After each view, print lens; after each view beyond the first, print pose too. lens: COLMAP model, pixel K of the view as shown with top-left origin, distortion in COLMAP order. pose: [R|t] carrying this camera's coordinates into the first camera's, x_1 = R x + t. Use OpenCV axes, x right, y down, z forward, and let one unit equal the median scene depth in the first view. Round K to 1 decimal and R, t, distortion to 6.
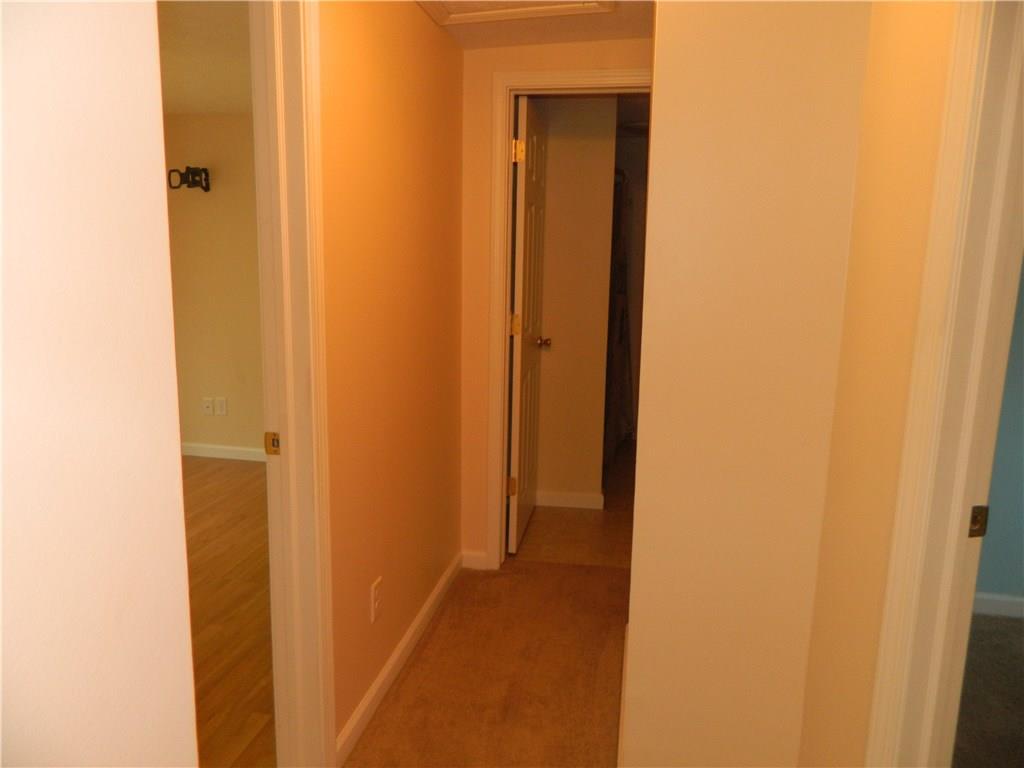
lens RADIAL K [[746.7, 0, 511.7], [0, 746.7, 384.6], [0, 0, 1]] dist [-0.007414, -0.001995]
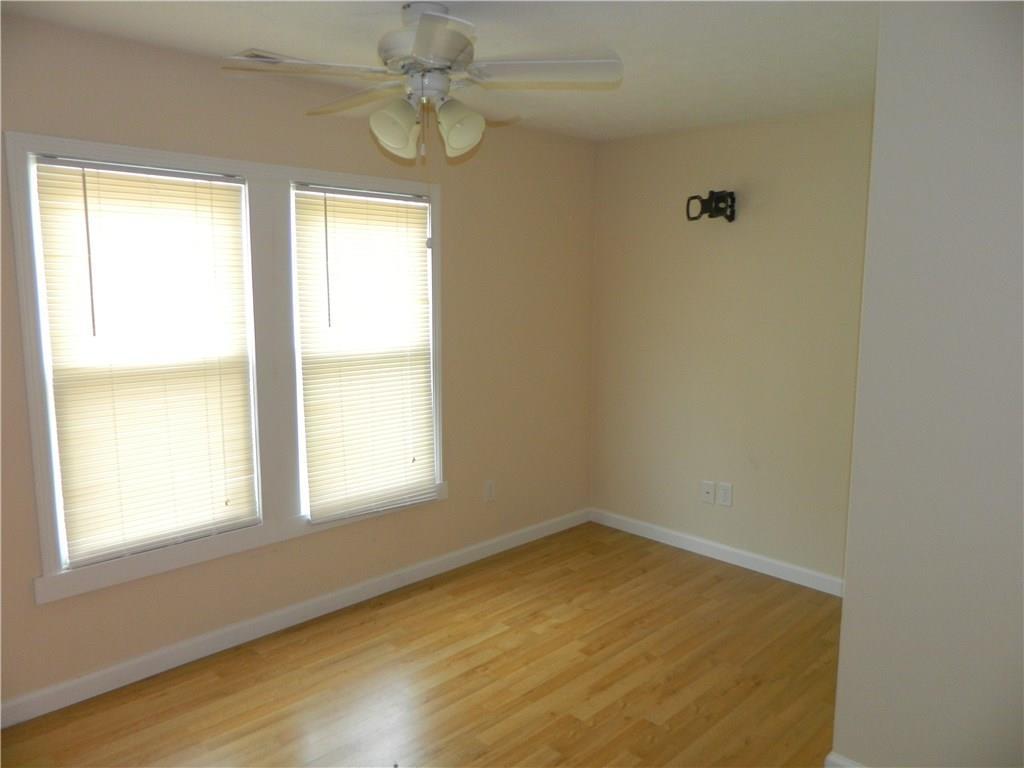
lens RADIAL K [[746.7, 0, 510.0], [0, 746.7, 384.9], [0, 0, 1]] dist [-0.007414, -0.001995]
pose [[0.820823, 0.062880, -0.567710, -0.145497], [-0.088213, 0.995953, -0.017229, -0.054150], [0.564329, 0.064221, 0.823048, 0.236020]]
